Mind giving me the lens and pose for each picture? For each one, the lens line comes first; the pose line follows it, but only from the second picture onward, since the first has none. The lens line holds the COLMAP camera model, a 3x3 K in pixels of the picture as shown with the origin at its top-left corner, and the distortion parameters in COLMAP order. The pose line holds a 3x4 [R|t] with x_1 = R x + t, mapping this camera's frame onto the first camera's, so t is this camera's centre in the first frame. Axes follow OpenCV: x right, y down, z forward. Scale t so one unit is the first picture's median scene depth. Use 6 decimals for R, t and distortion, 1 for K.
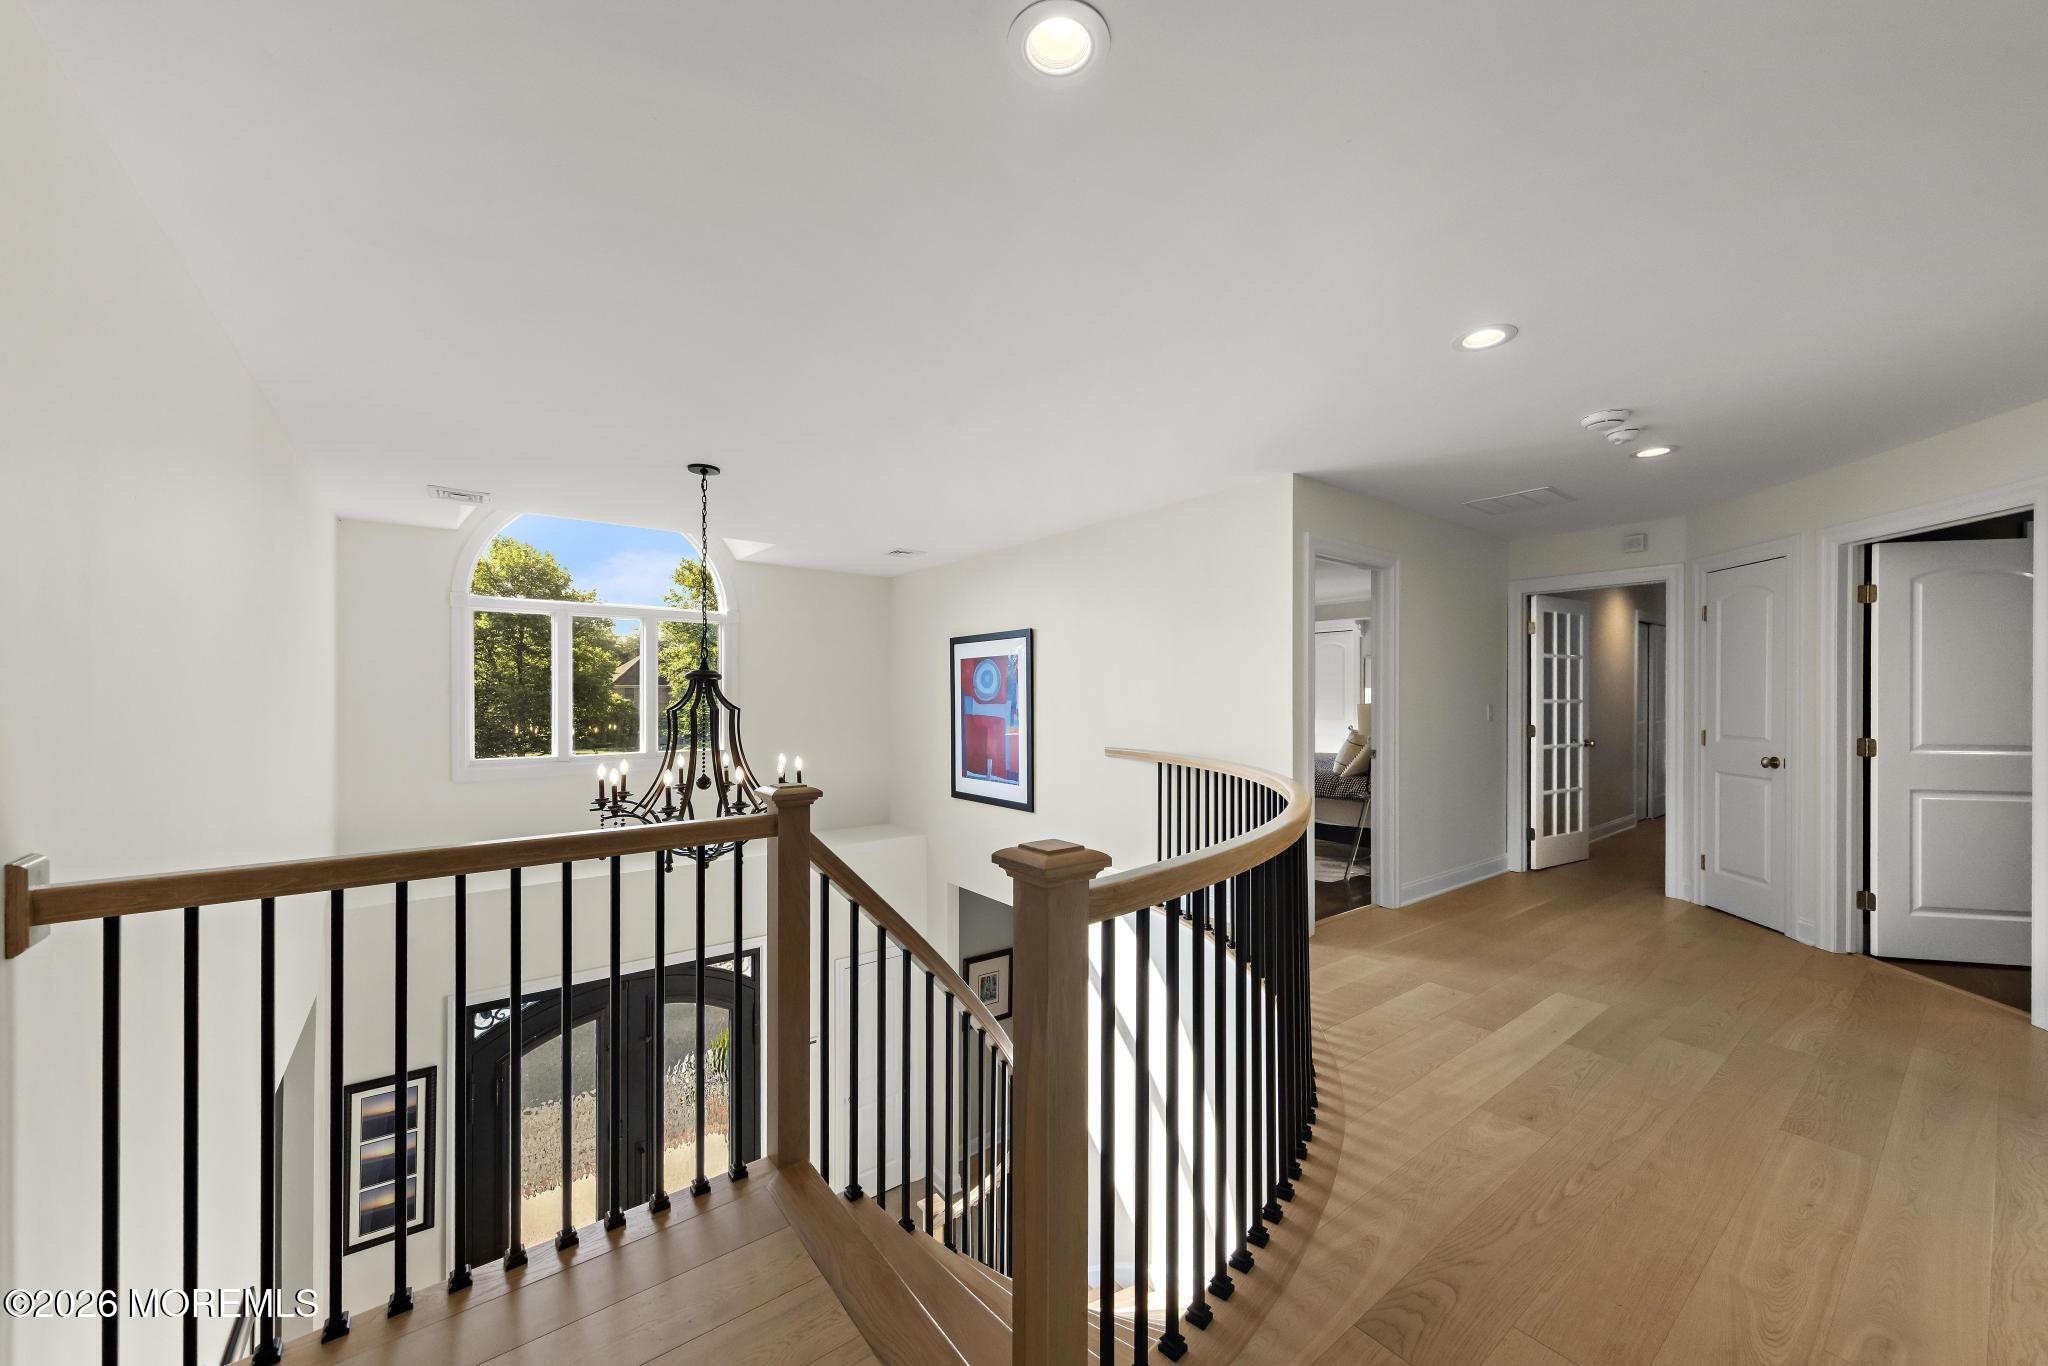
lens RADIAL K [[753.4, 0, 1021.7], [0, 753.4, 703.8], [0, 0, 1]] dist [-0.000299, -0.000006]
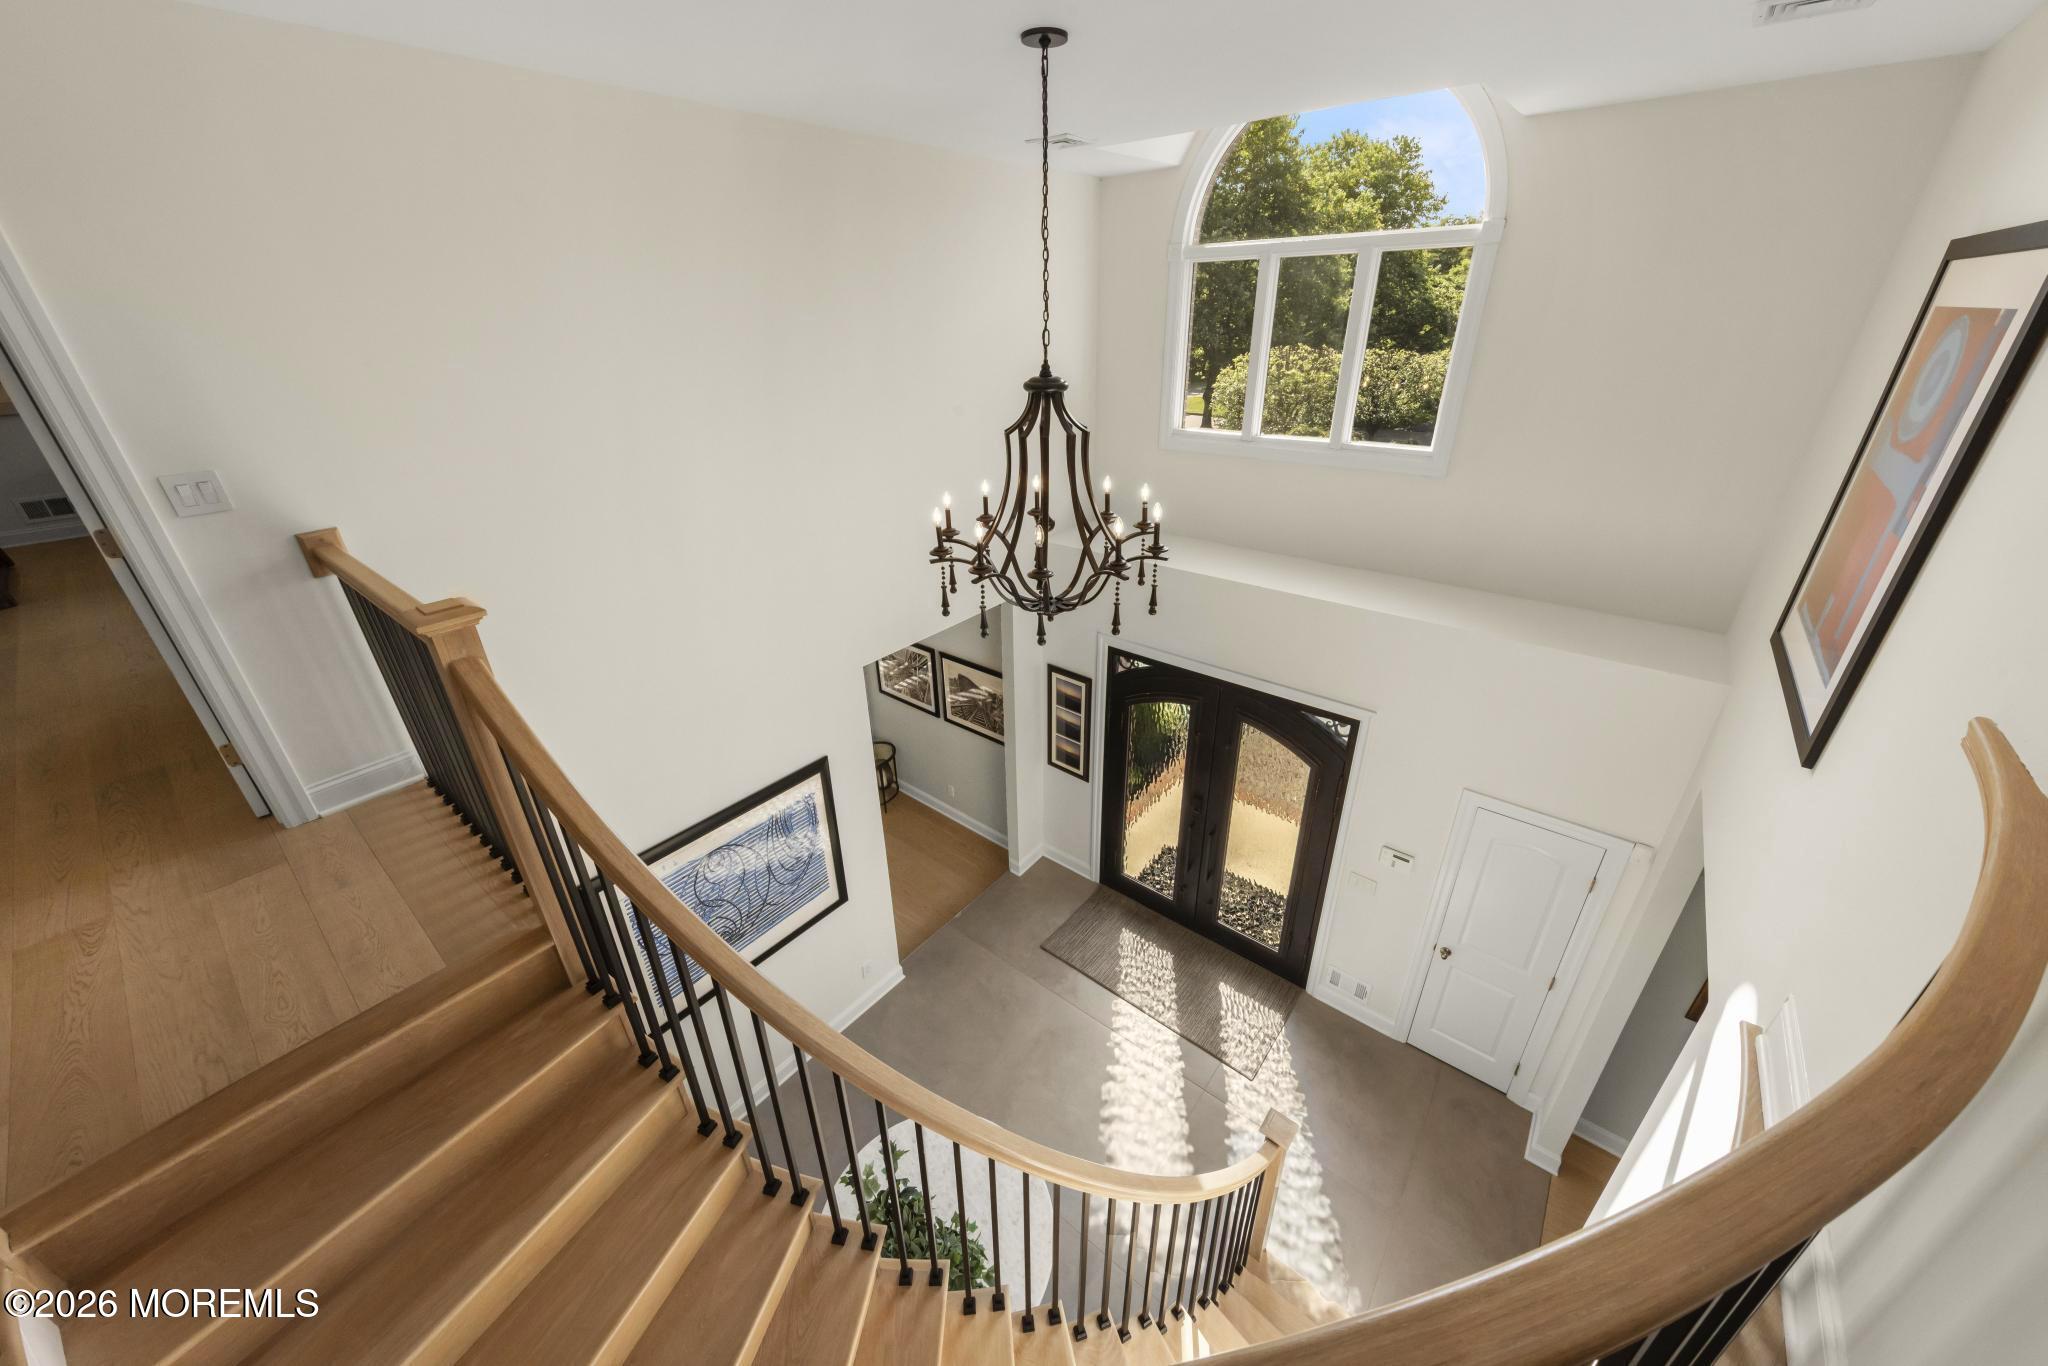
lens RADIAL K [[728.9, 0, 1029.9], [0, 728.9, 662.6], [0, 0, 1]] dist [-0.001052, 0.000015]
pose [[0.245550, 0.419595, -0.873868, 0.287161], [0.010694, 0.900240, 0.435263, -0.090839], [0.969325, -0.116224, 0.216567, 0.686812]]
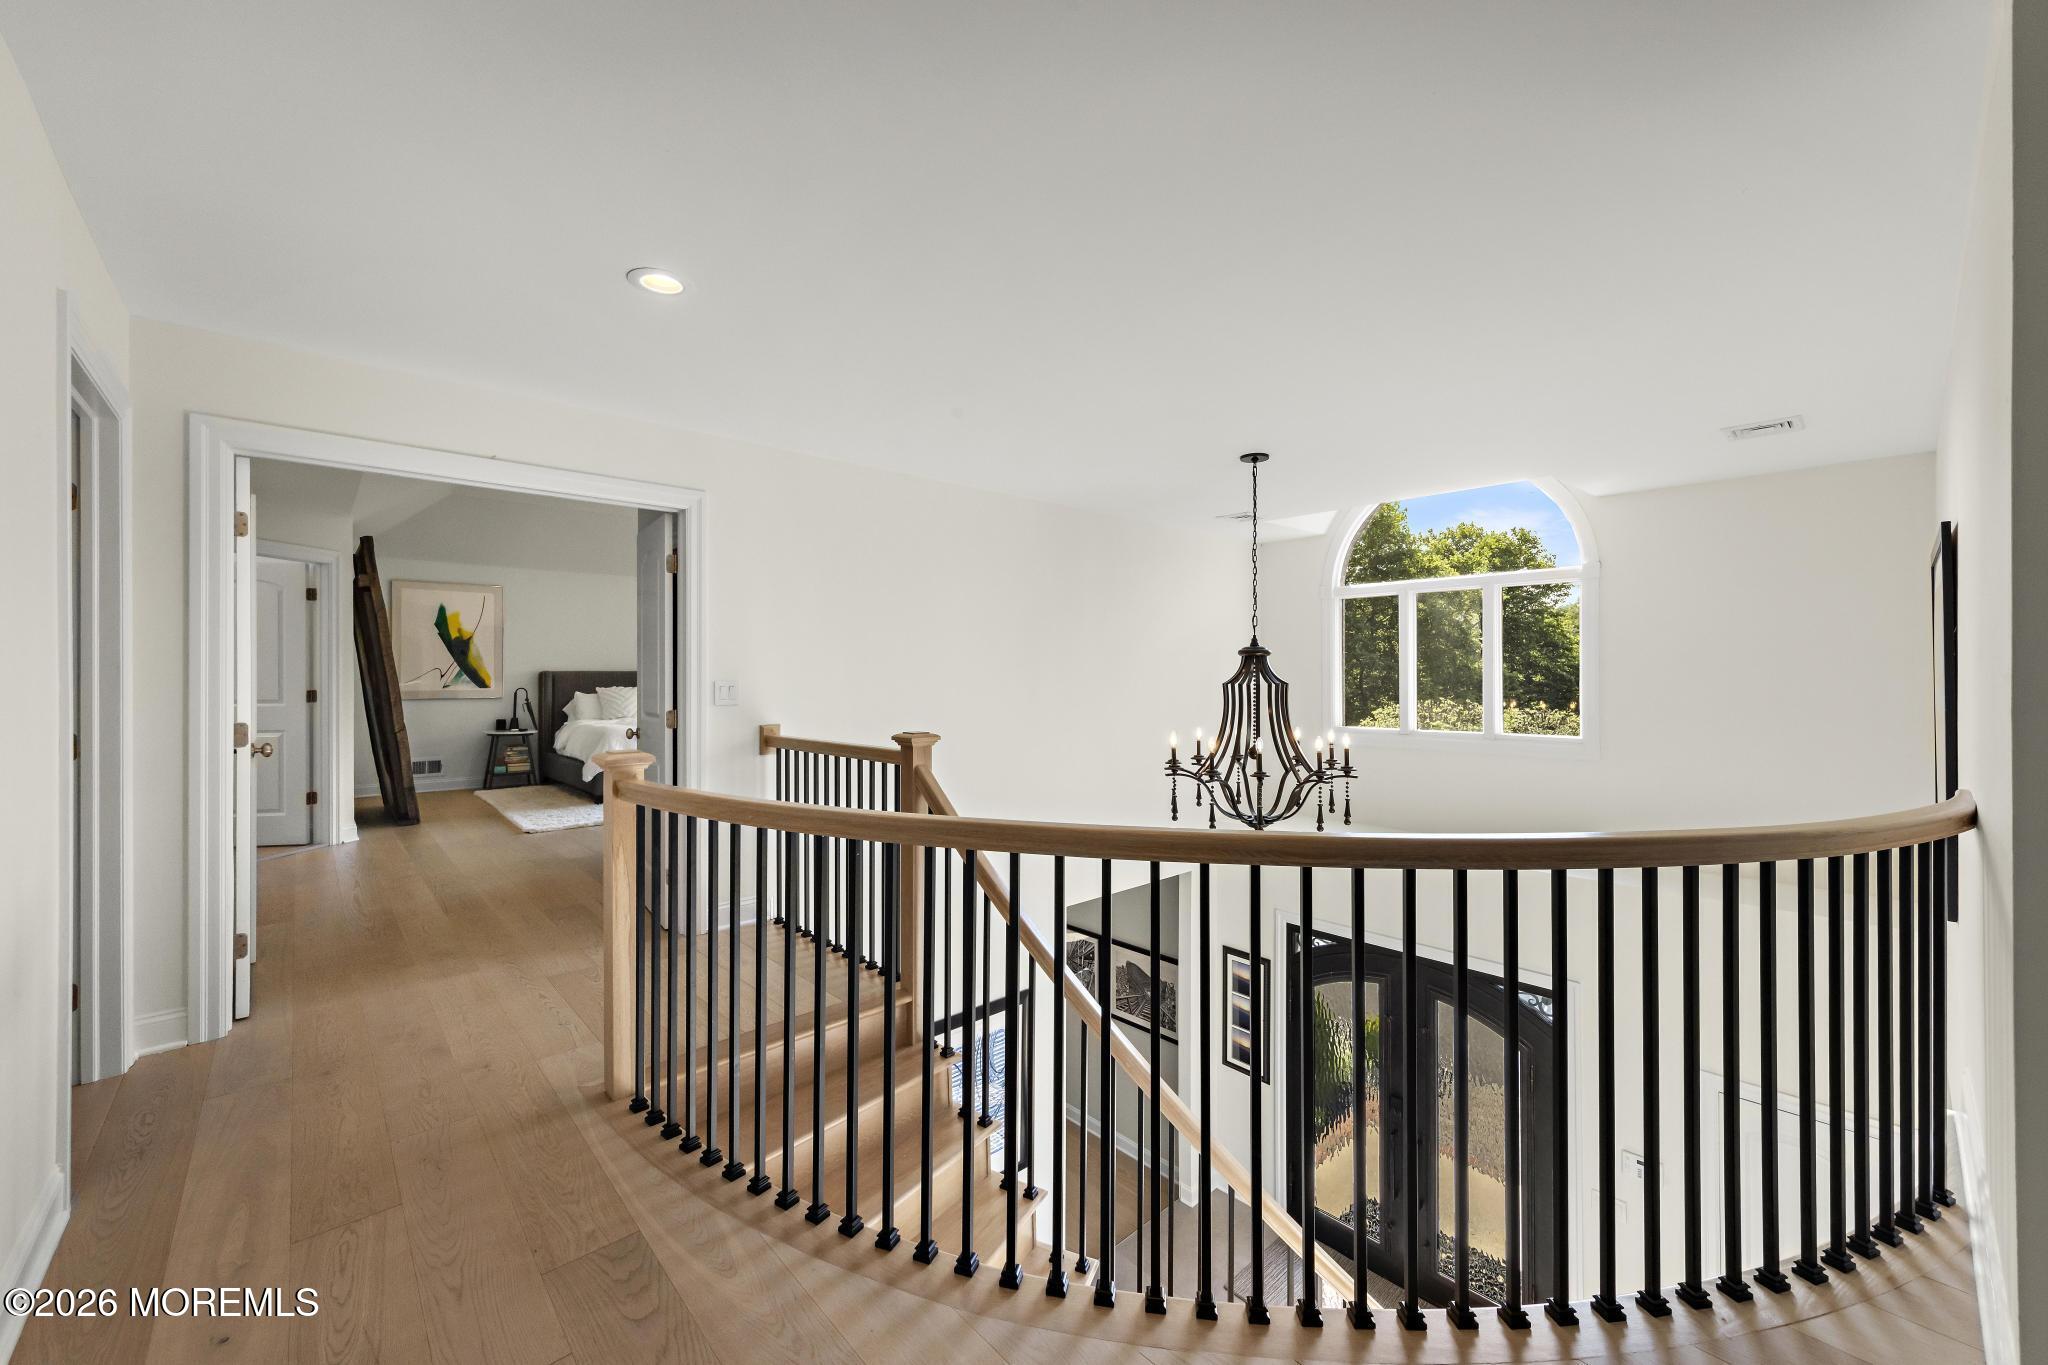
lens RADIAL K [[789.2, 0, 1026.0], [0, 789.2, 672.1], [0, 0, 1]] dist [0.002417, 0.000237]
pose [[0.091036, -0.004713, -0.995836, 0.570847], [-0.003708, 0.999980, -0.005072, -0.001602], [0.995841, 0.004155, 0.091016, 0.499434]]
